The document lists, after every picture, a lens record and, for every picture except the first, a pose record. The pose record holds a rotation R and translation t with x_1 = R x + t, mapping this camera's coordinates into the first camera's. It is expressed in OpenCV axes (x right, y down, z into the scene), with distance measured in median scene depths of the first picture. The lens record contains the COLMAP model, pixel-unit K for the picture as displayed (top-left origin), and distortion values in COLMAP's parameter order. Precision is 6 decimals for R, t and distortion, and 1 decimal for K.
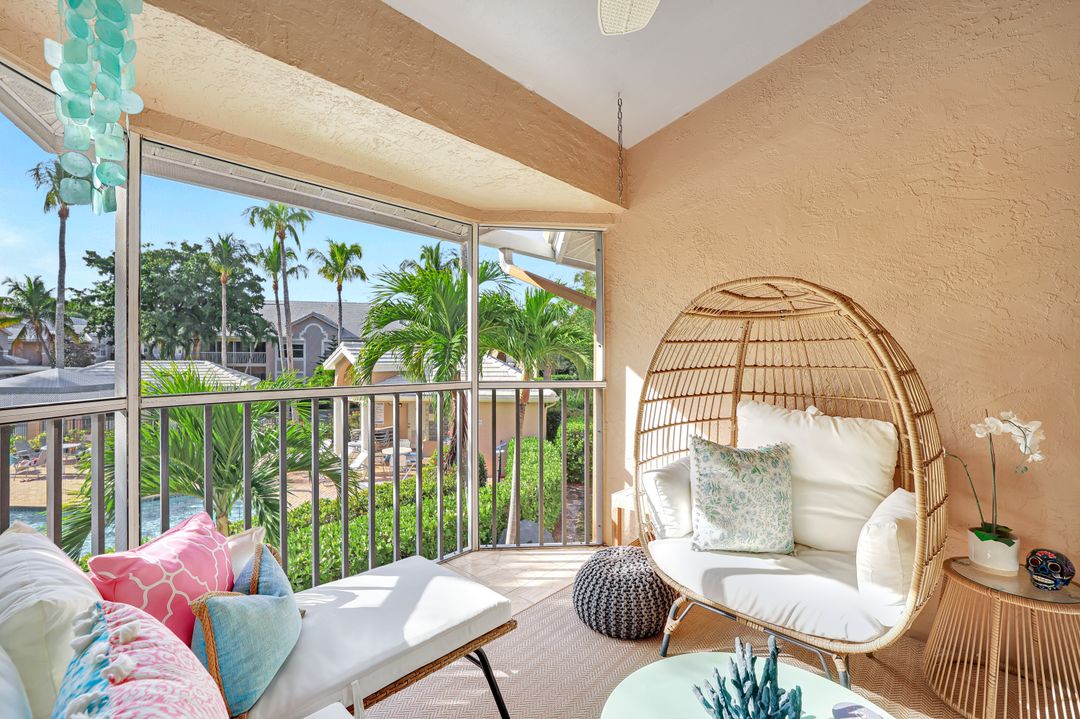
lens RADIAL K [[481.2, 0, 537.4], [0, 481.2, 354.6], [0, 0, 1]] dist [-0.018778, 0.006577]
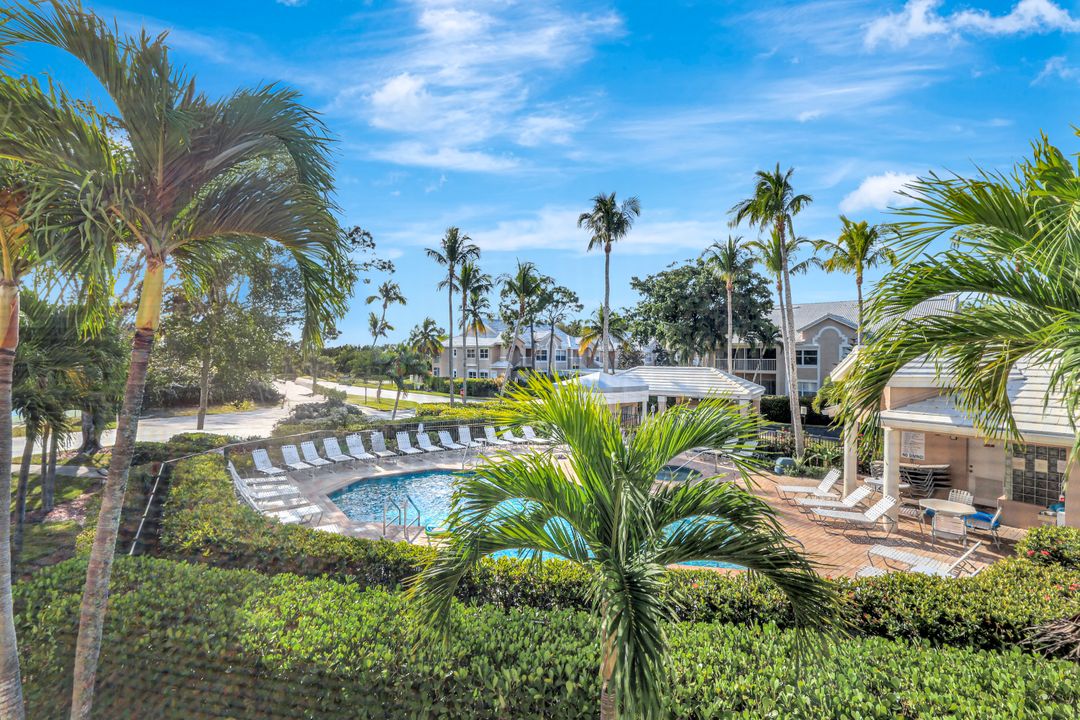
lens RADIAL K [[472.0, 0, 540.0], [0, 472.0, 360.0], [0, 0, 1]] dist [0.001044, 0.000192]
pose [[0.539353, 0.003264, -0.842073, -0.031183], [-0.006007, 0.999982, 0.000029, 0.000020], [0.842058, 0.005042, 0.539363, 0.117792]]
